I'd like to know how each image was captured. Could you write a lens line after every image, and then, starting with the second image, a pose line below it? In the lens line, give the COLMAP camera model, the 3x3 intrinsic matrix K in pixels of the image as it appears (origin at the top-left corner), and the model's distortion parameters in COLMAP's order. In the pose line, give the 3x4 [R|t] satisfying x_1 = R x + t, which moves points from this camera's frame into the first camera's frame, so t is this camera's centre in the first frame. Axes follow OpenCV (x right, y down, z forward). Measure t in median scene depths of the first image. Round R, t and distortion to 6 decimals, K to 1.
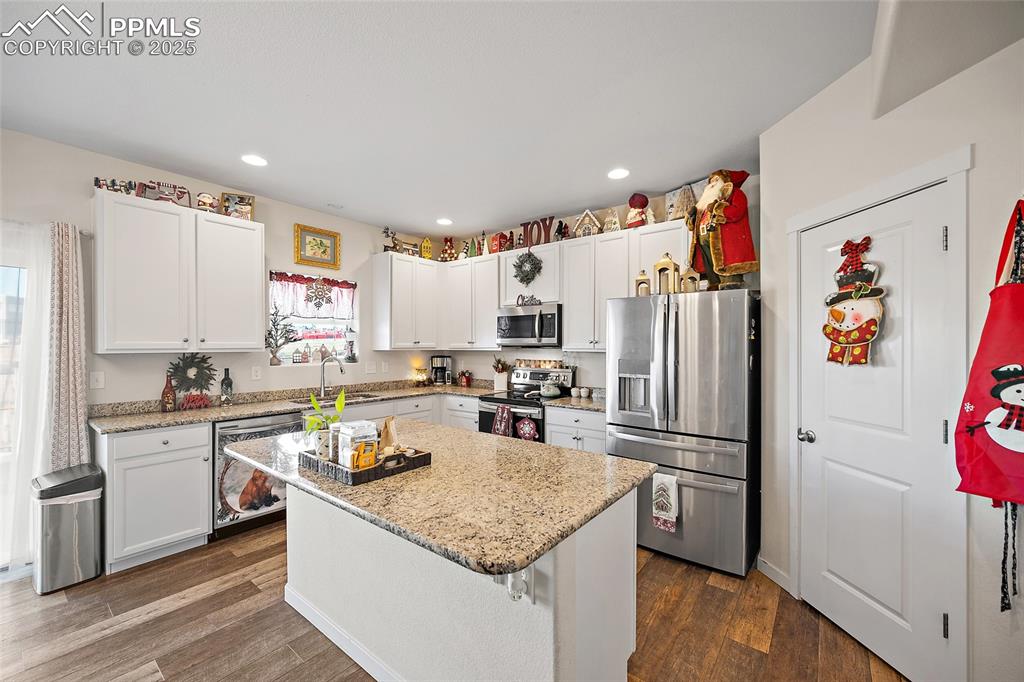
lens RADIAL K [[405.3, 0, 507.0], [0, 405.3, 347.0], [0, 0, 1]] dist [0.000330, -0.000094]
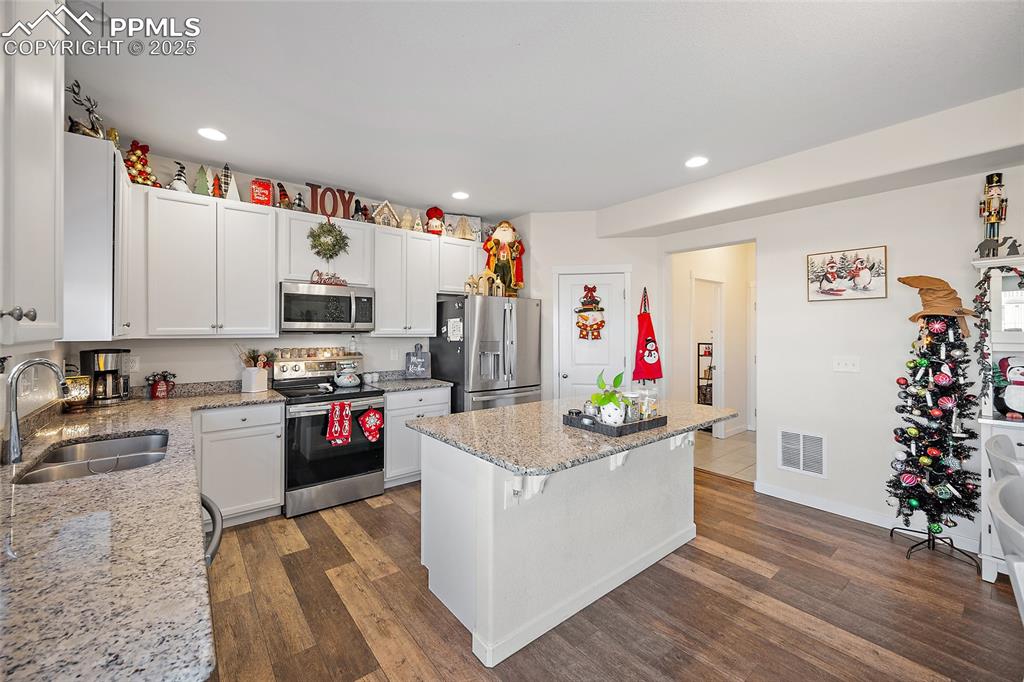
lens RADIAL K [[407.9, 0, 505.6], [0, 407.9, 330.3], [0, 0, 1]] dist [-0.002175, -0.000339]
pose [[0.225295, 0.000277, 0.974291, -0.743503], [0.001345, 0.999999, -0.000595, -0.004180], [-0.974290, 0.001445, 0.225294, 0.461511]]
